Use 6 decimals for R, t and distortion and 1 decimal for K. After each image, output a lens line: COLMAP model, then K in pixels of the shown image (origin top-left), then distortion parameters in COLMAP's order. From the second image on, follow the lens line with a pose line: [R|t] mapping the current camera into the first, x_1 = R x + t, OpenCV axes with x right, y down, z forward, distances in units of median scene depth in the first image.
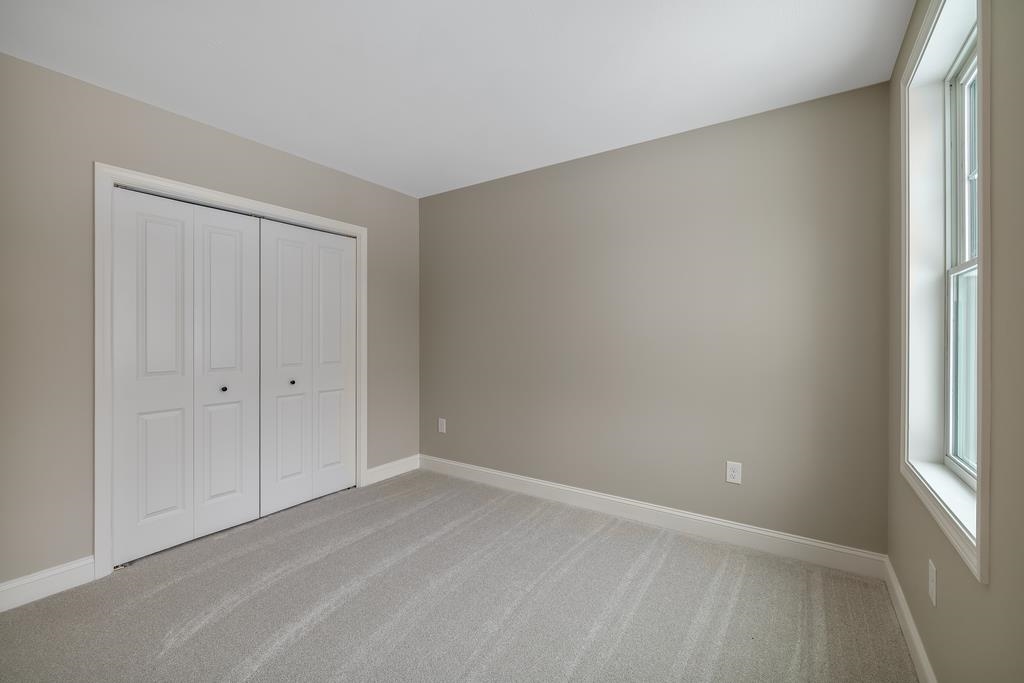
lens RADIAL K [[430.3, 0, 513.4], [0, 430.3, 334.1], [0, 0, 1]] dist [-0.004900, -0.000656]
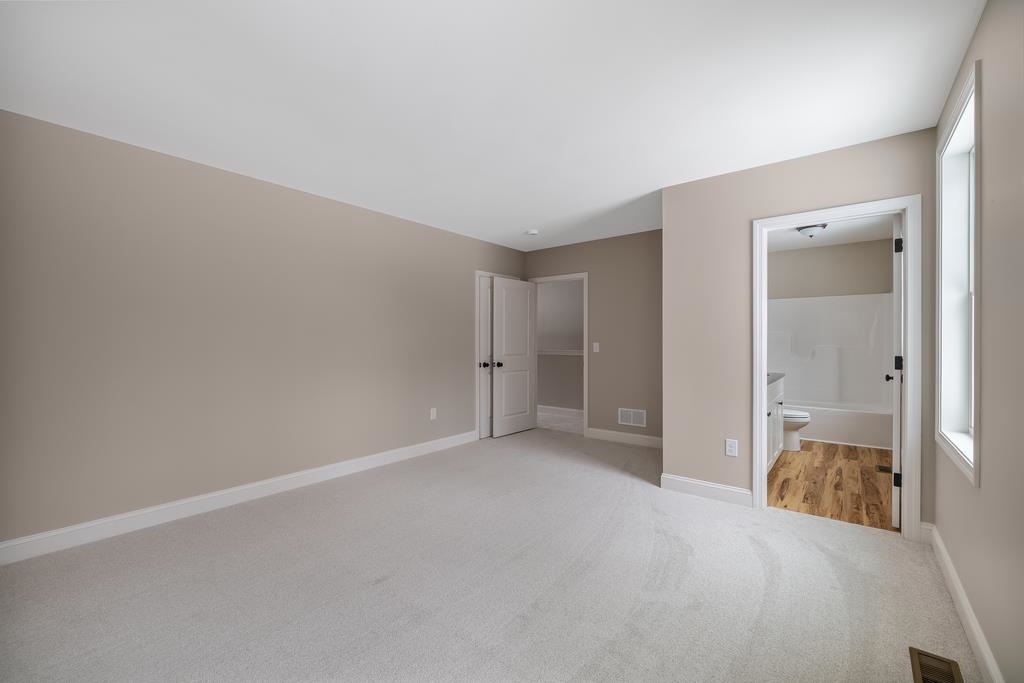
lens RADIAL K [[430.3, 0, 510.3], [0, 430.3, 342.7], [0, 0, 1]] dist [-0.004900, -0.000656]
pose [[0.995724, -0.002041, -0.092353, -0.331497], [0.001396, 0.999974, -0.007048, 0.021383], [0.092365, 0.006889, 0.995701, -0.503983]]
